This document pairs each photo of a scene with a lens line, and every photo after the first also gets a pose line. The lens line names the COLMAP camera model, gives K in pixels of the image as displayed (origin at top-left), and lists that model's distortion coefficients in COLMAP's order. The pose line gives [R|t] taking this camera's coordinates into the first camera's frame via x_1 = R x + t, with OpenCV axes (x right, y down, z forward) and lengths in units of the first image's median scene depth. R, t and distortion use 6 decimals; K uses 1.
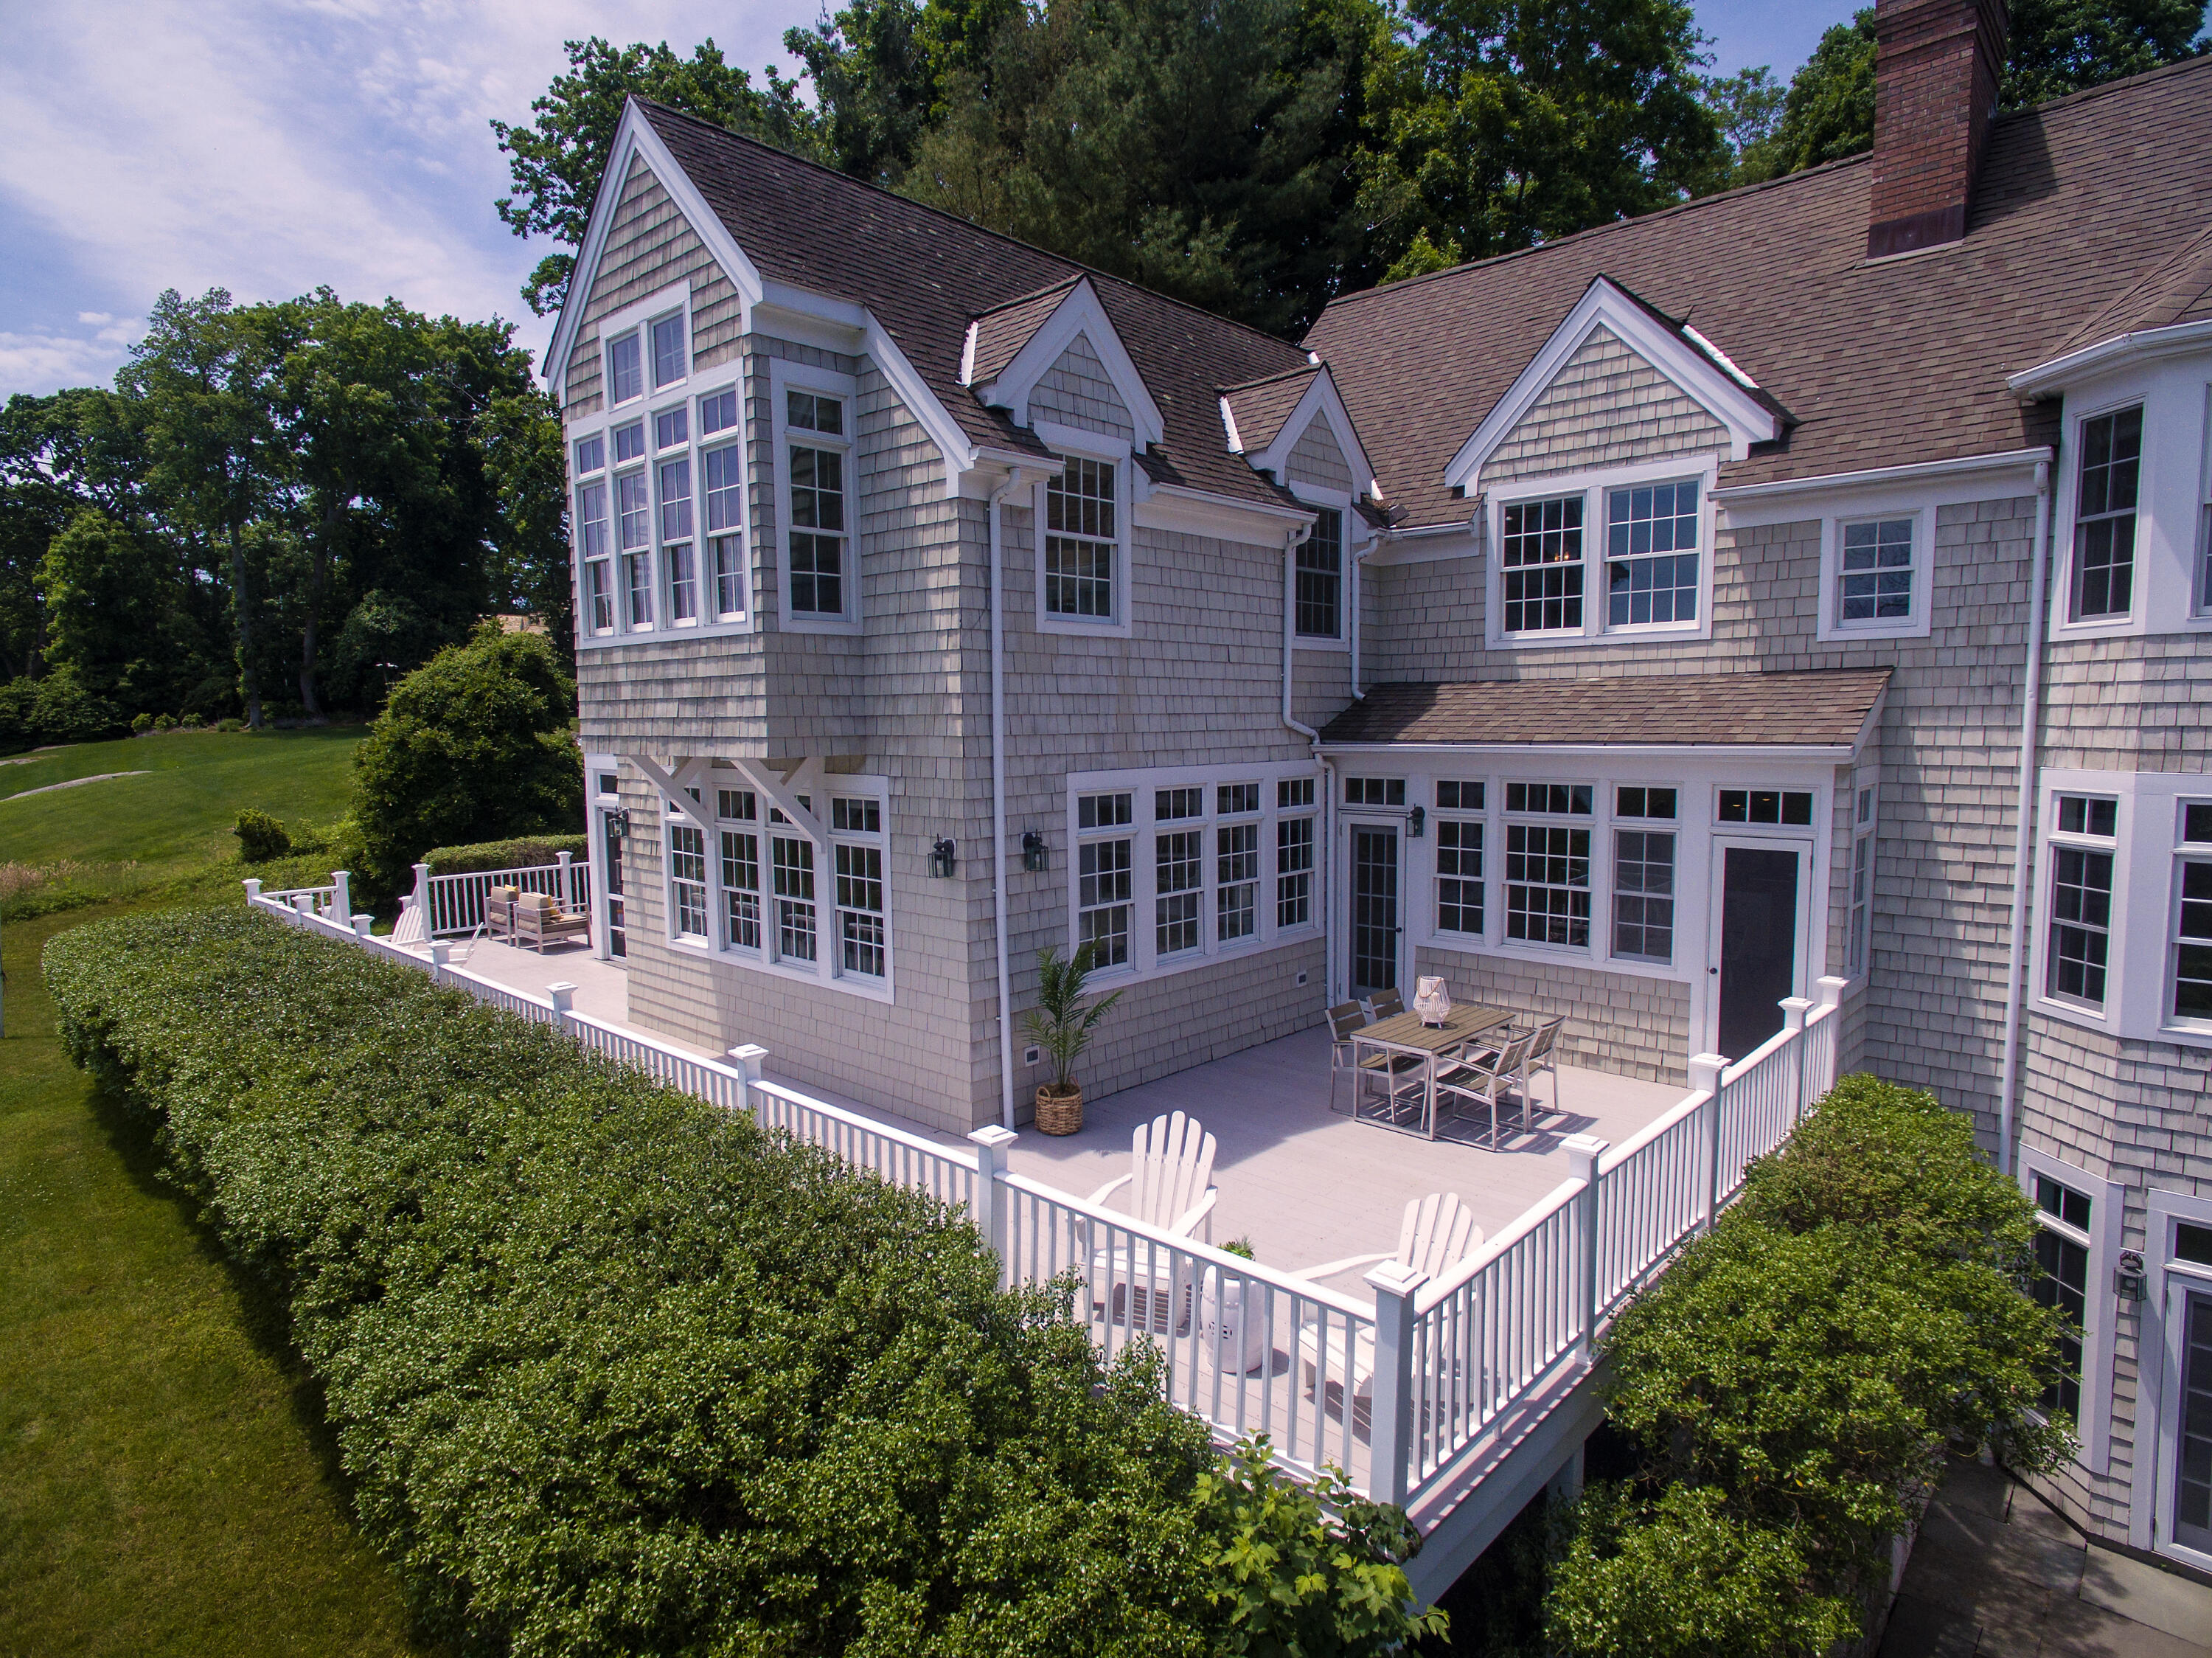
lens RADIAL K [[1199.8, 0, 1118.0], [0, 1199.8, 819.6], [0, 0, 1]] dist [0.003983, 0.001315]
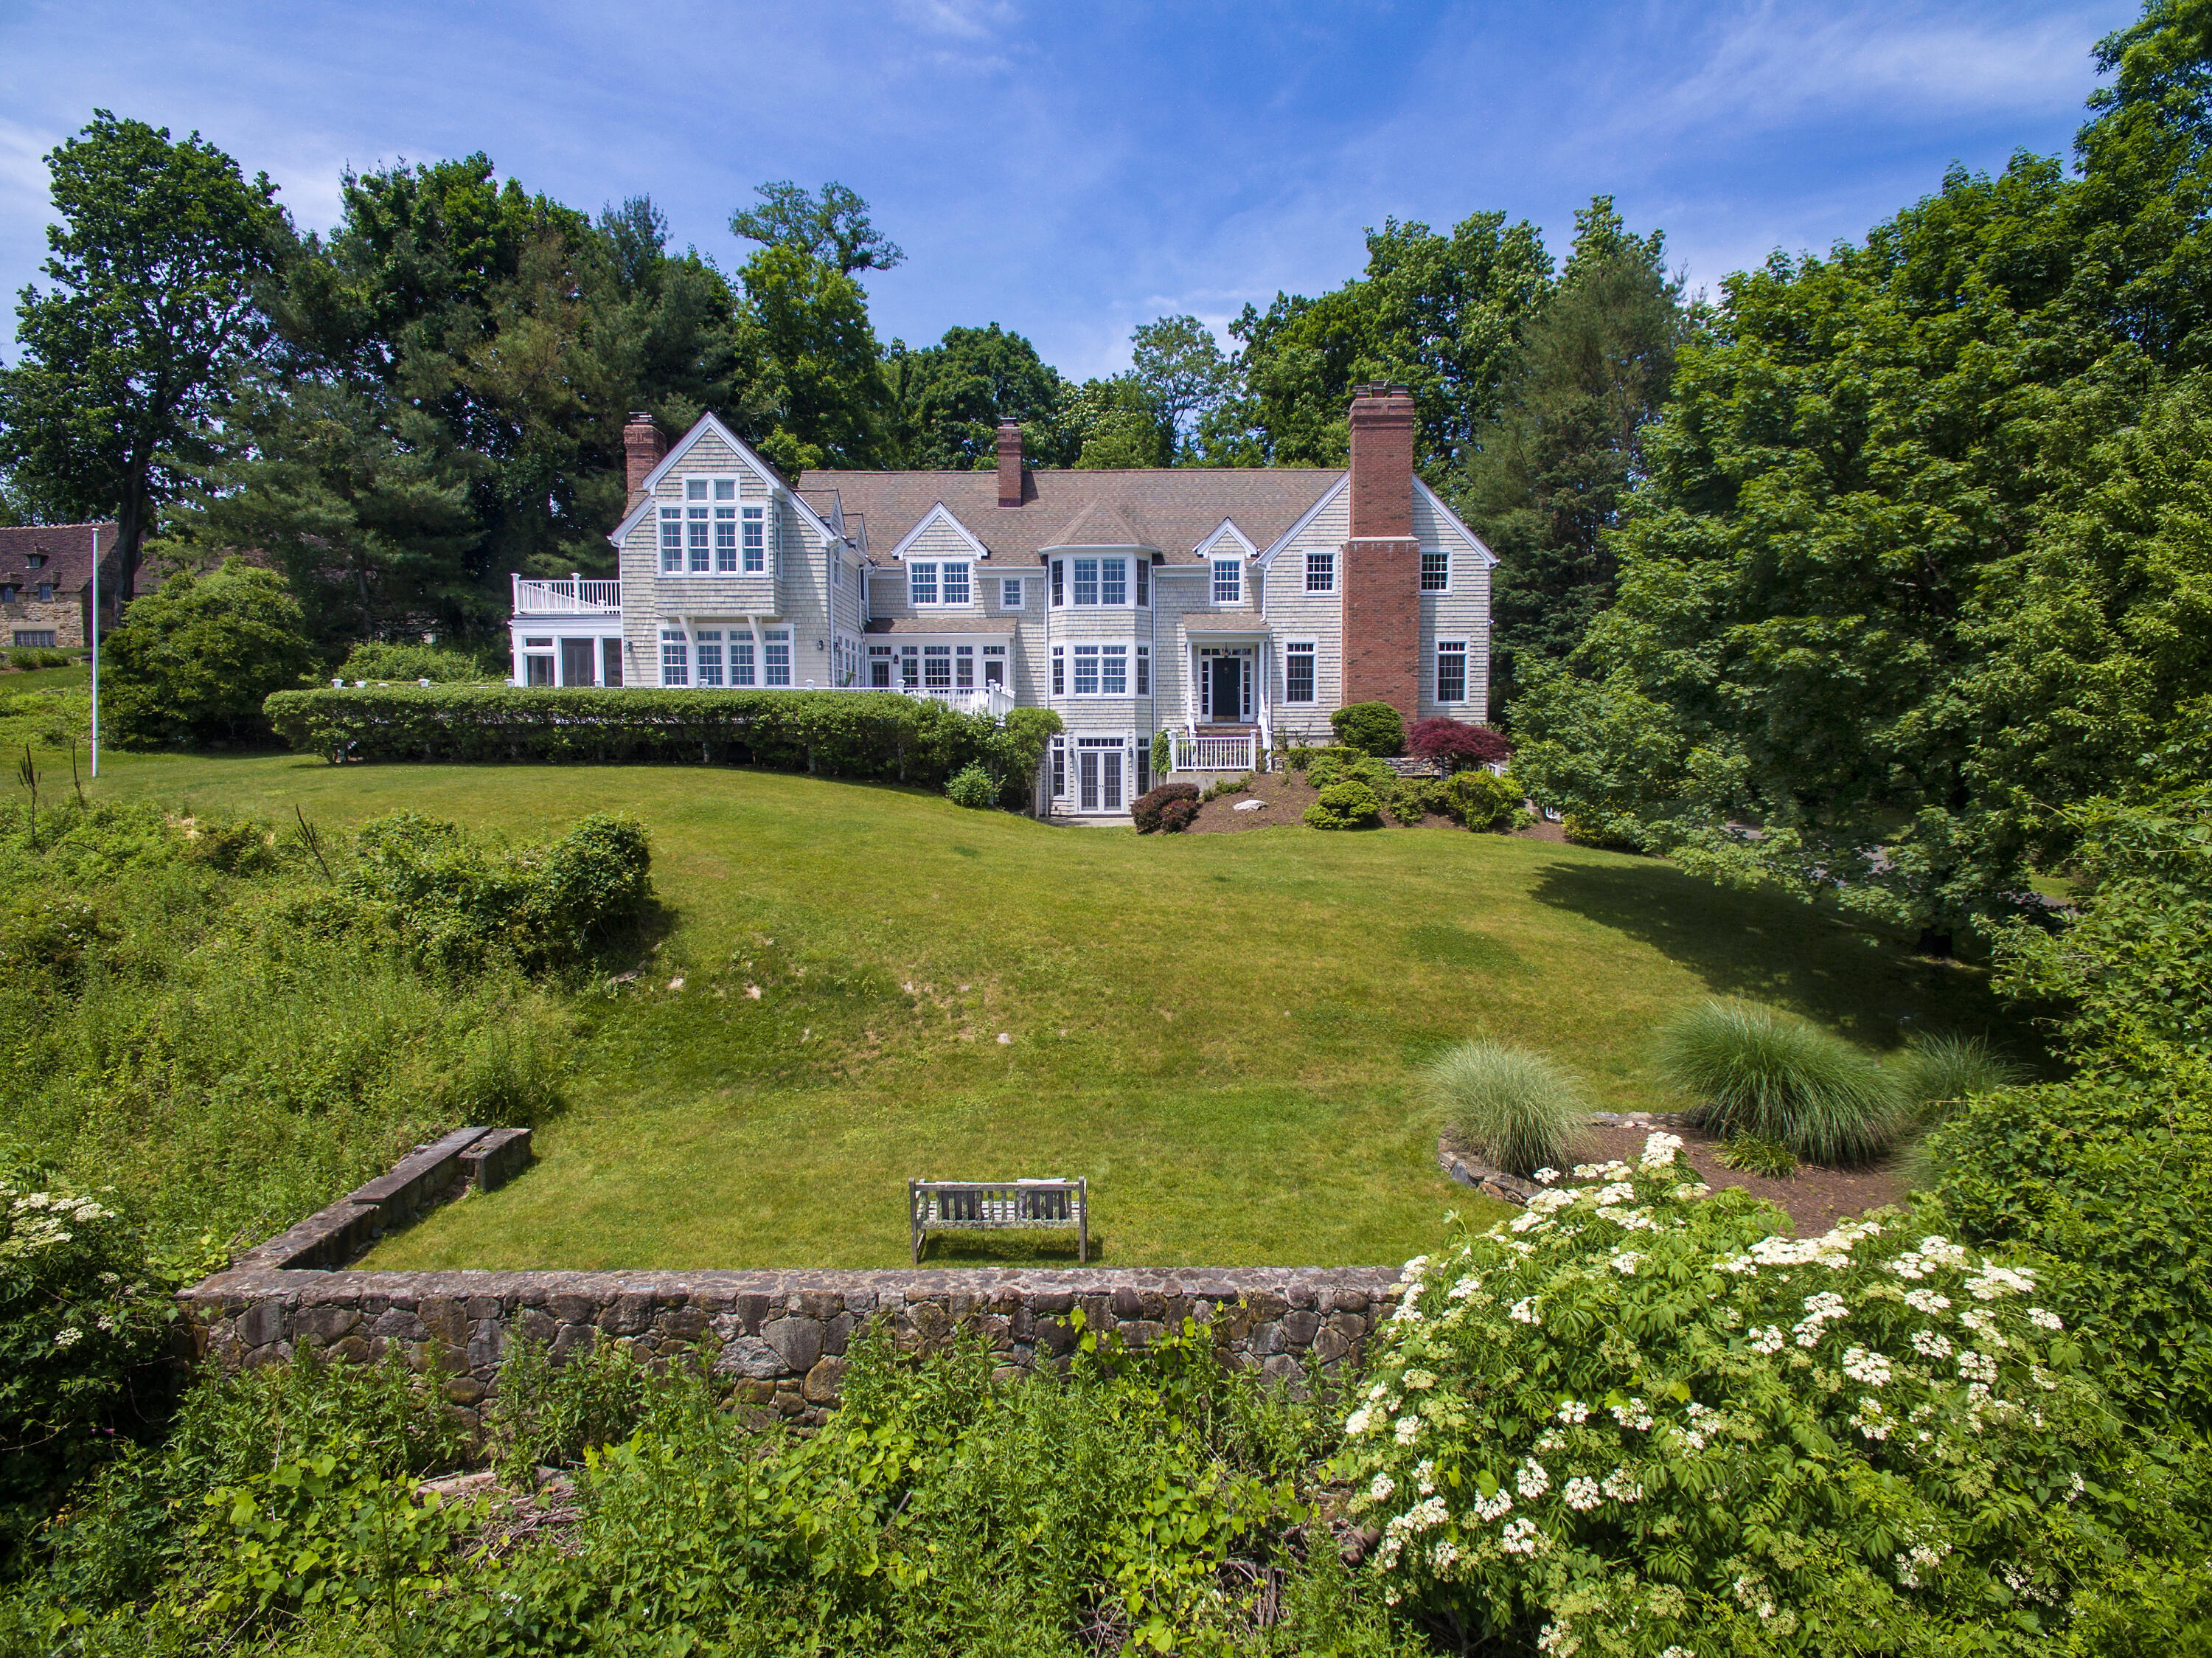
lens RADIAL K [[1199.8, 0, 1109.6], [0, 1199.8, 815.1], [0, 0, 1]] dist [0.003983, 0.001315]
pose [[0.727633, -0.030244, 0.685300, -1.725202], [0.058856, 0.998096, -0.018442, 0.569407], [-0.683438, 0.053753, 0.728027, -1.897000]]
